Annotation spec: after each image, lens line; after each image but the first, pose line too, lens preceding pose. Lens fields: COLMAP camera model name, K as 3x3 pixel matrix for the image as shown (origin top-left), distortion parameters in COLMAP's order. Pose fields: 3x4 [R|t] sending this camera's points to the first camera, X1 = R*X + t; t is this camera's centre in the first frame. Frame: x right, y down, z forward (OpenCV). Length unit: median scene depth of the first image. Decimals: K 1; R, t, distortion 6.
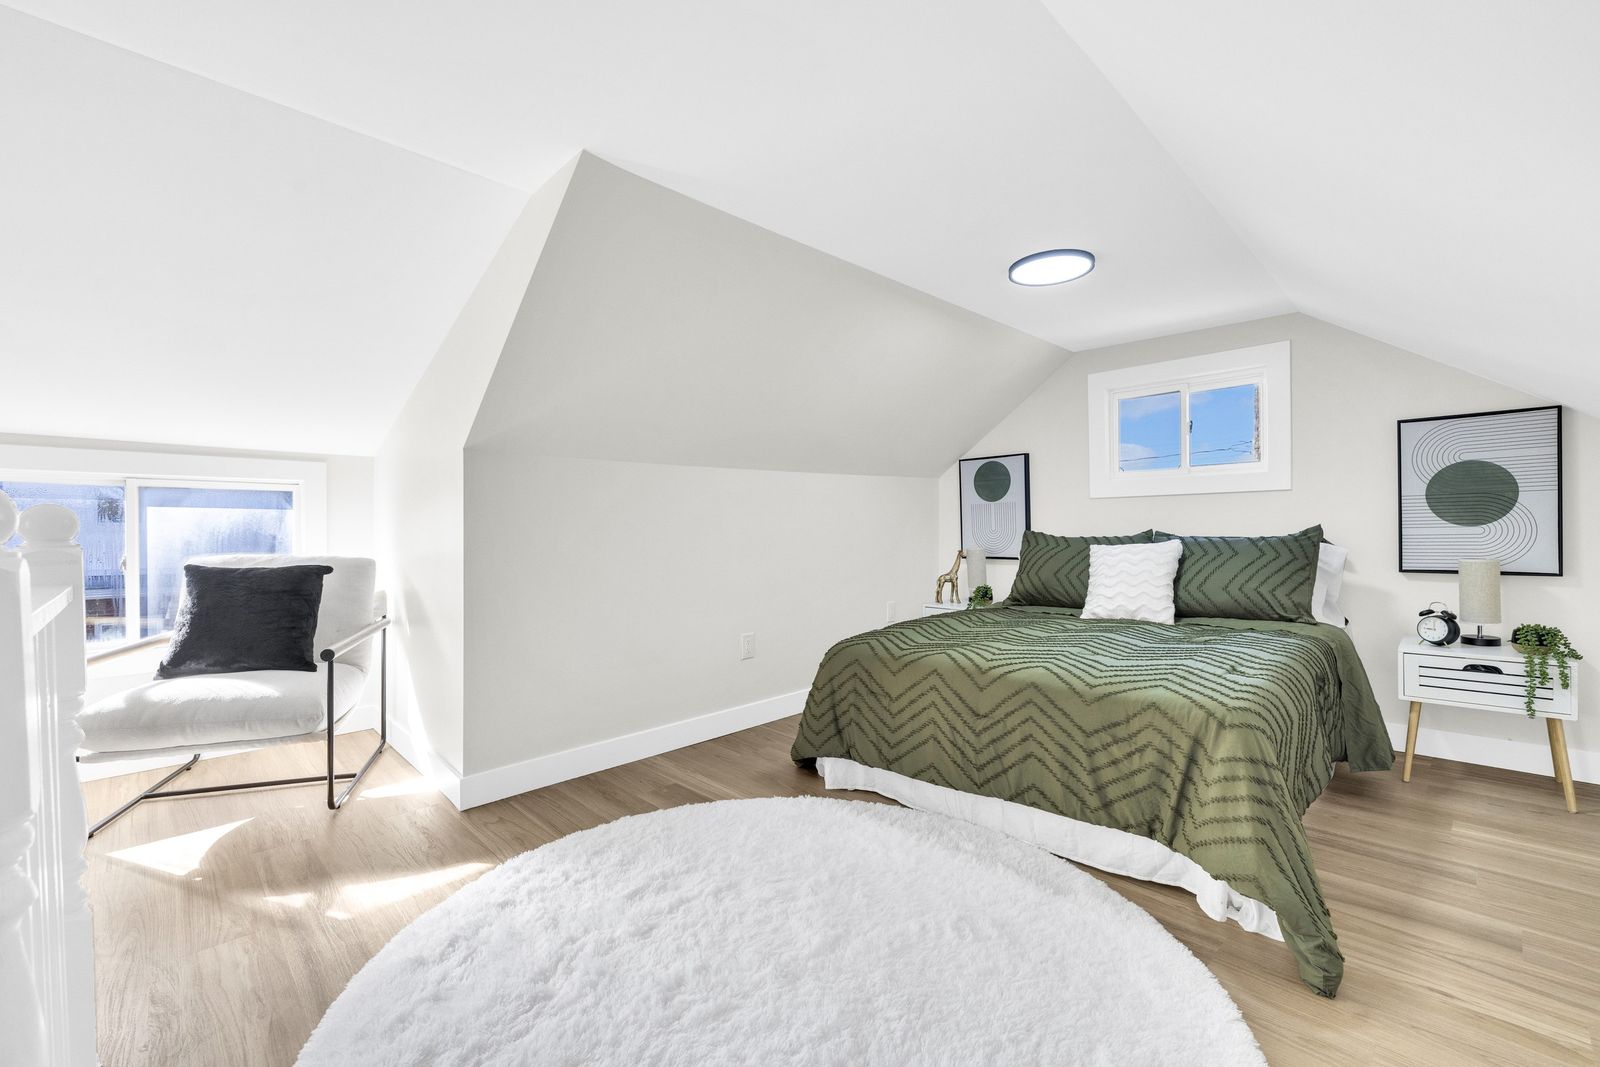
lens RADIAL K [[680.5, 0, 803.5], [0, 680.5, 519.9], [0, 0, 1]] dist [-0.001035, 0.000109]
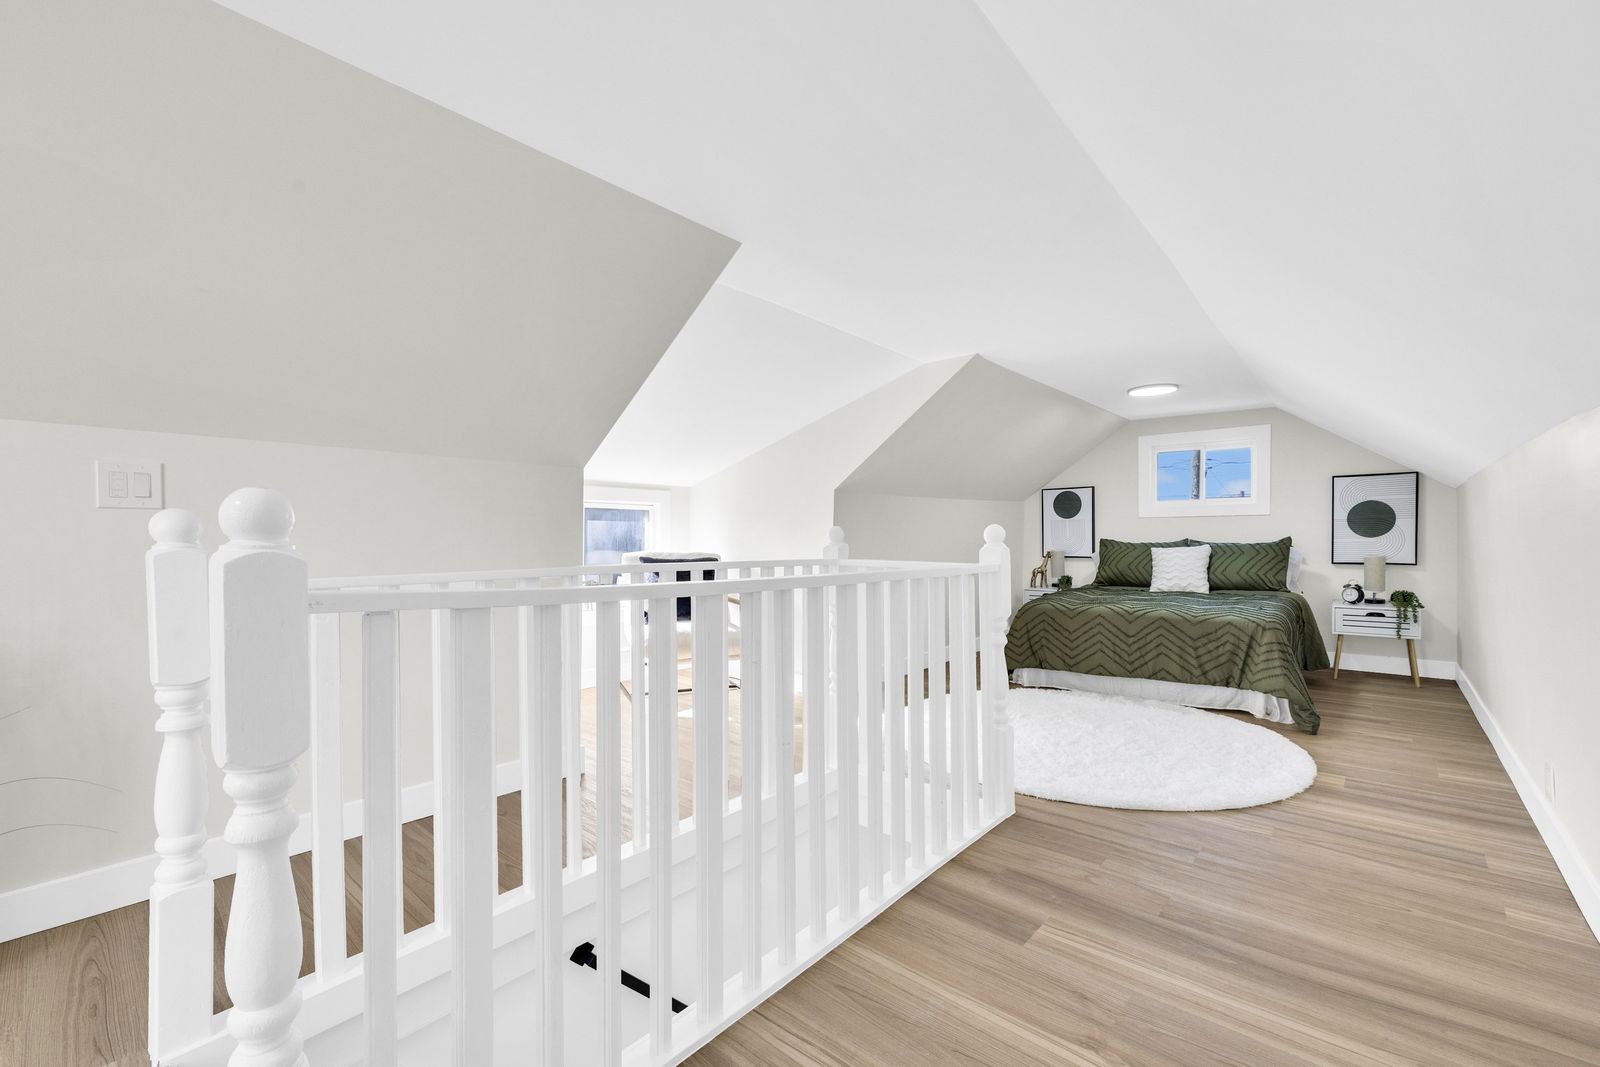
lens RADIAL K [[681.4, 0, 800.0], [0, 681.4, 533.5], [0, 0, 1]] dist [-0.001504, -0.000140]
pose [[0.996577, 0.006162, 0.082441, -0.717508], [-0.007062, 0.999919, 0.010629, -0.010878], [-0.082369, -0.011175, 0.996539, -0.715625]]
